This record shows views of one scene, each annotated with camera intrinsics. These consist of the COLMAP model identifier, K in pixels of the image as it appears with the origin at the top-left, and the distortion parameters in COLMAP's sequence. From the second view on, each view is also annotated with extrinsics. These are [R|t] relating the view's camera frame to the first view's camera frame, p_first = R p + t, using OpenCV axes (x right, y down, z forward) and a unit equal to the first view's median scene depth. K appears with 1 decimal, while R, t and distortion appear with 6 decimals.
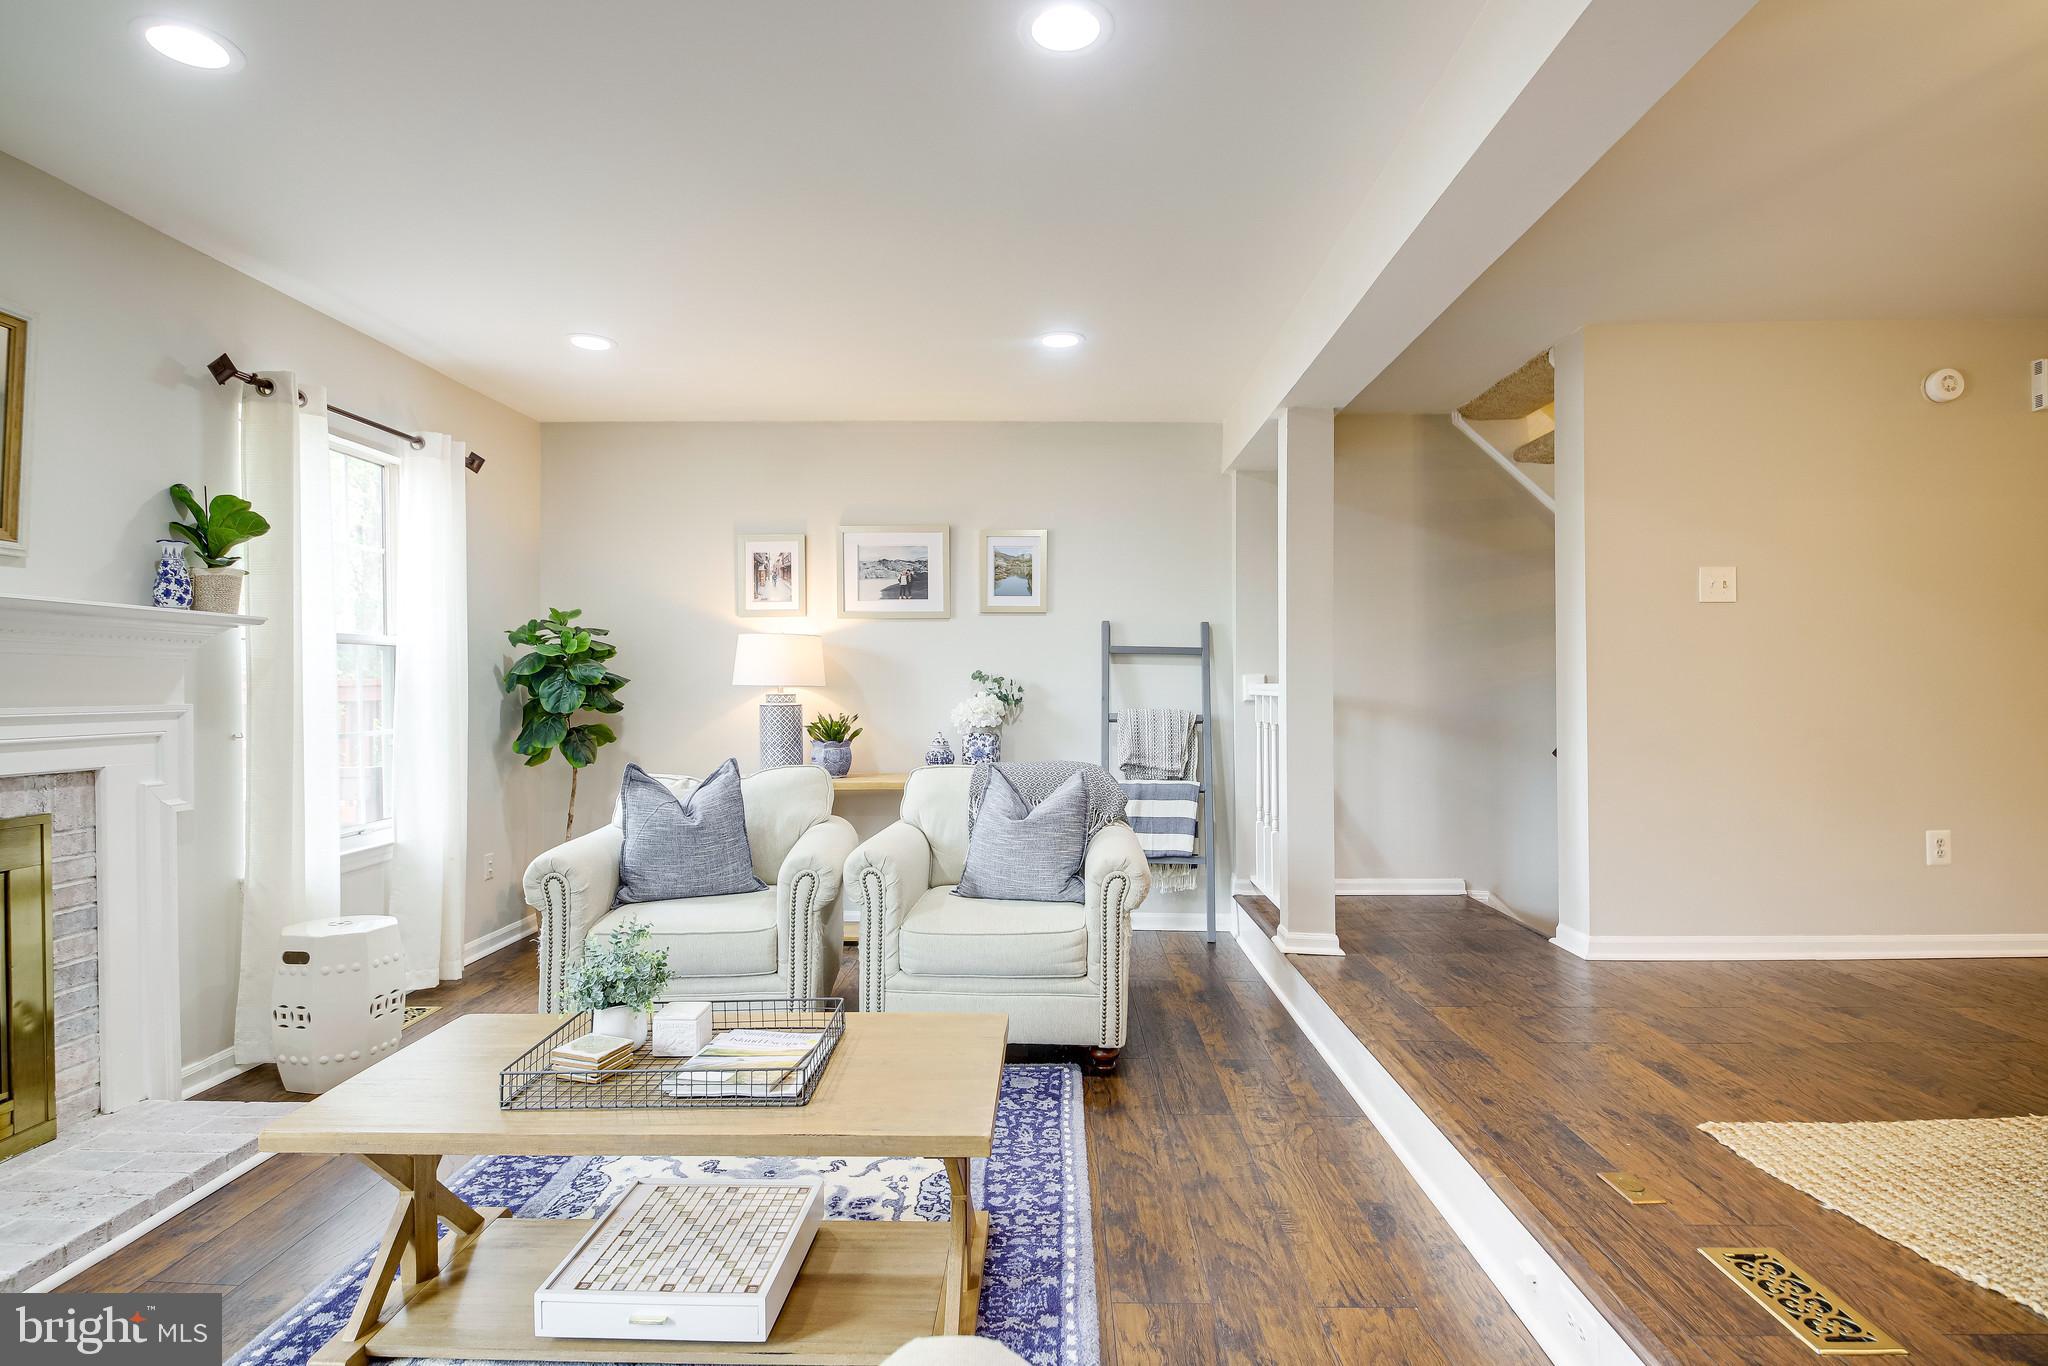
lens RADIAL K [[1014.7, 0, 1016.2], [0, 1014.7, 694.0], [0, 0, 1]] dist [0.030595, -0.027368]
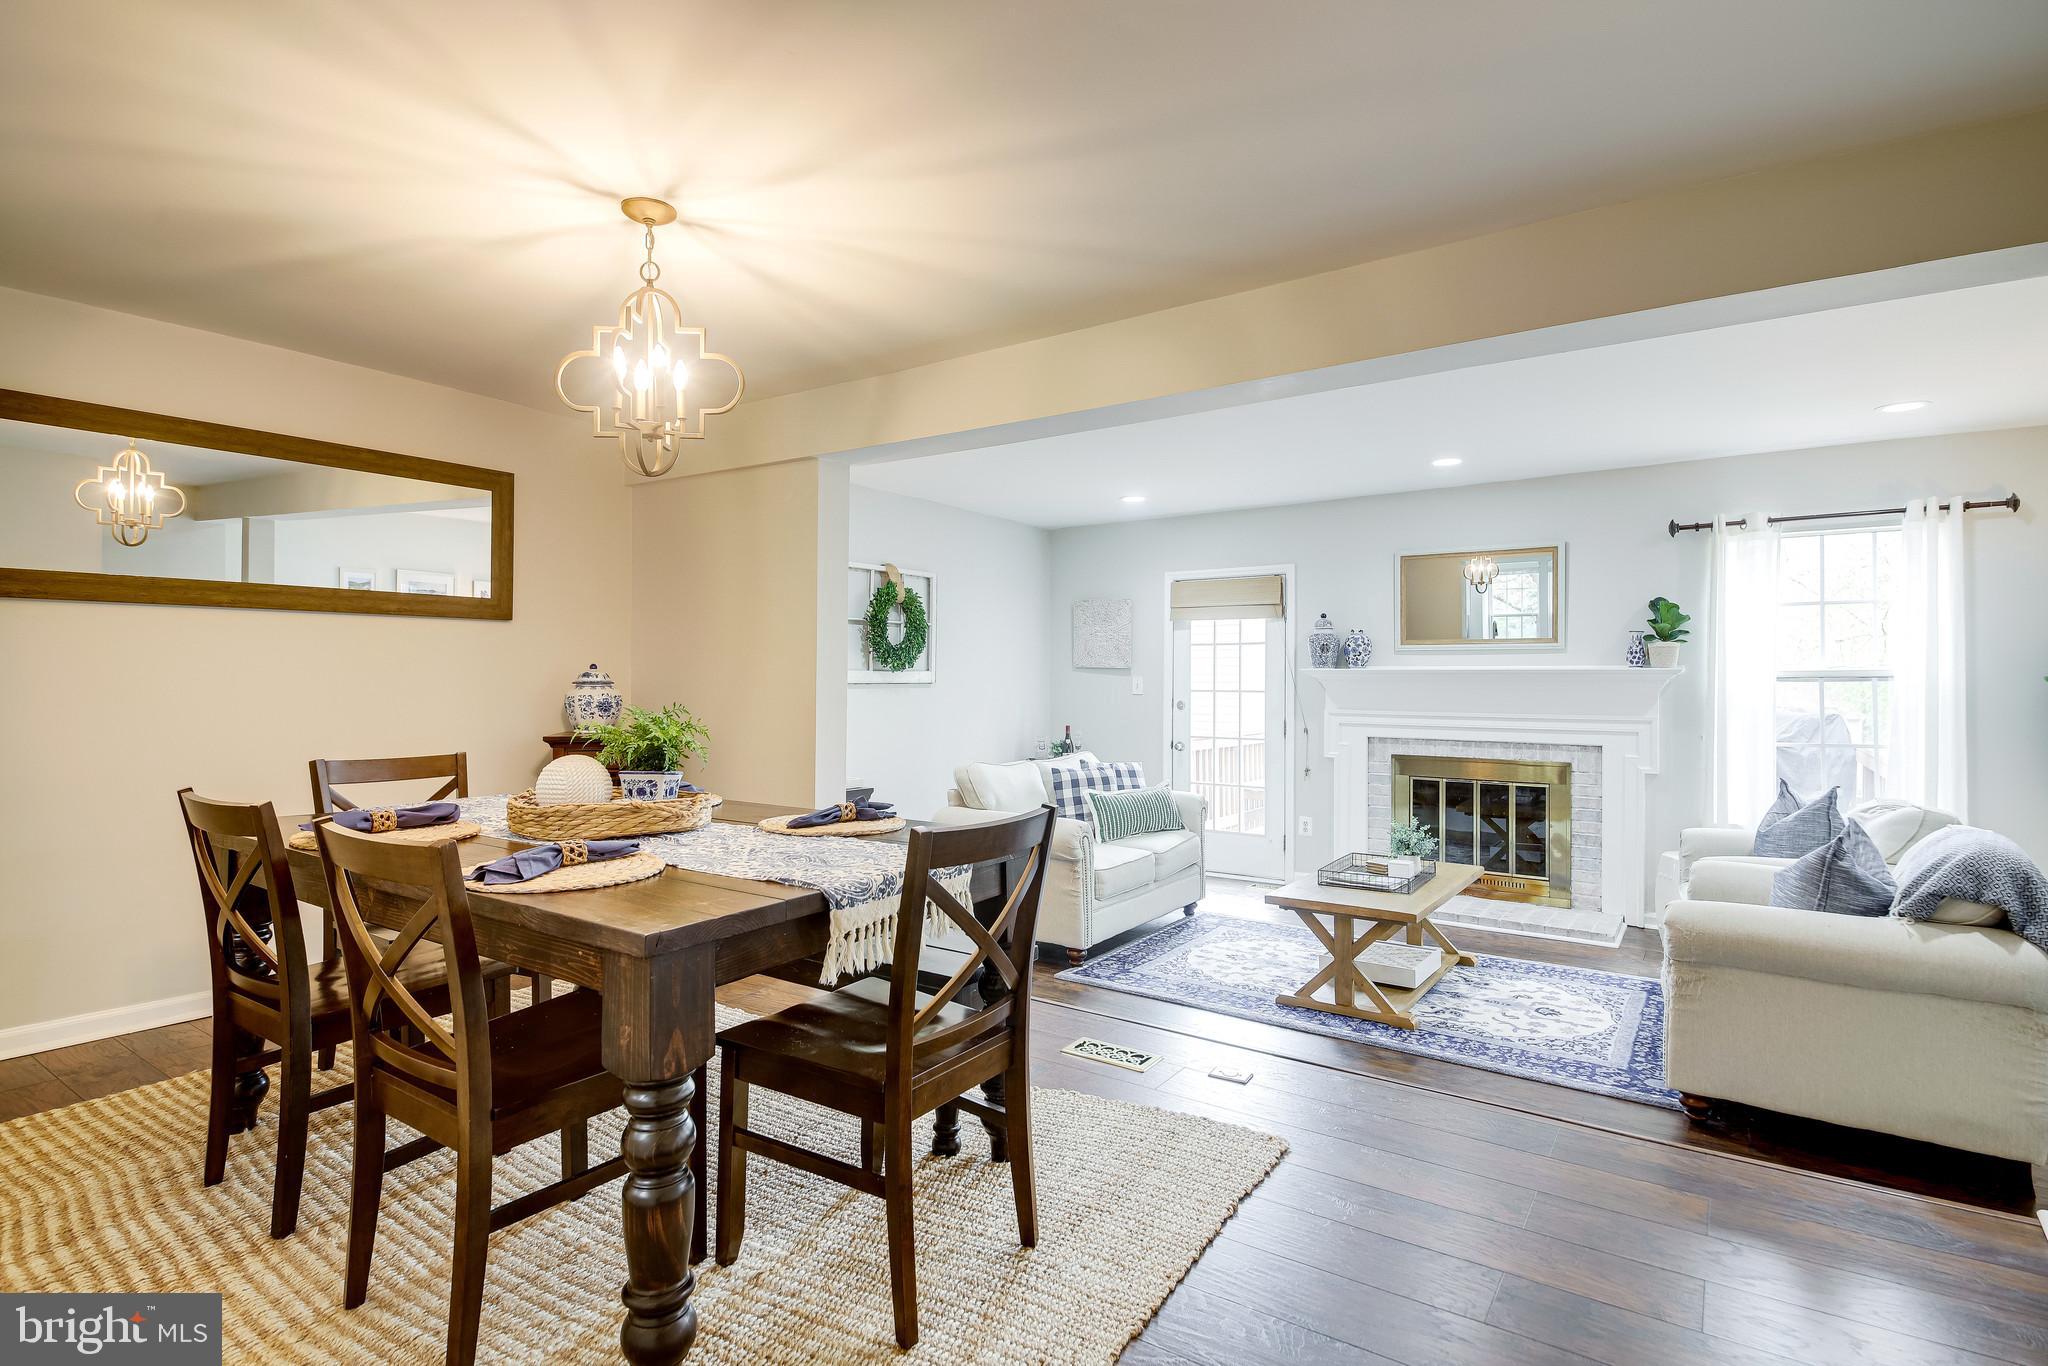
lens RADIAL K [[1014.7, 0, 1022.9], [0, 1014.7, 677.8], [0, 0, 1]] dist [0.030595, -0.027368]
pose [[-0.550815, 0.005103, -0.834612, 1.351643], [-0.004363, 0.999950, 0.008993, -0.070812], [0.834616, 0.008594, -0.550766, 1.054194]]
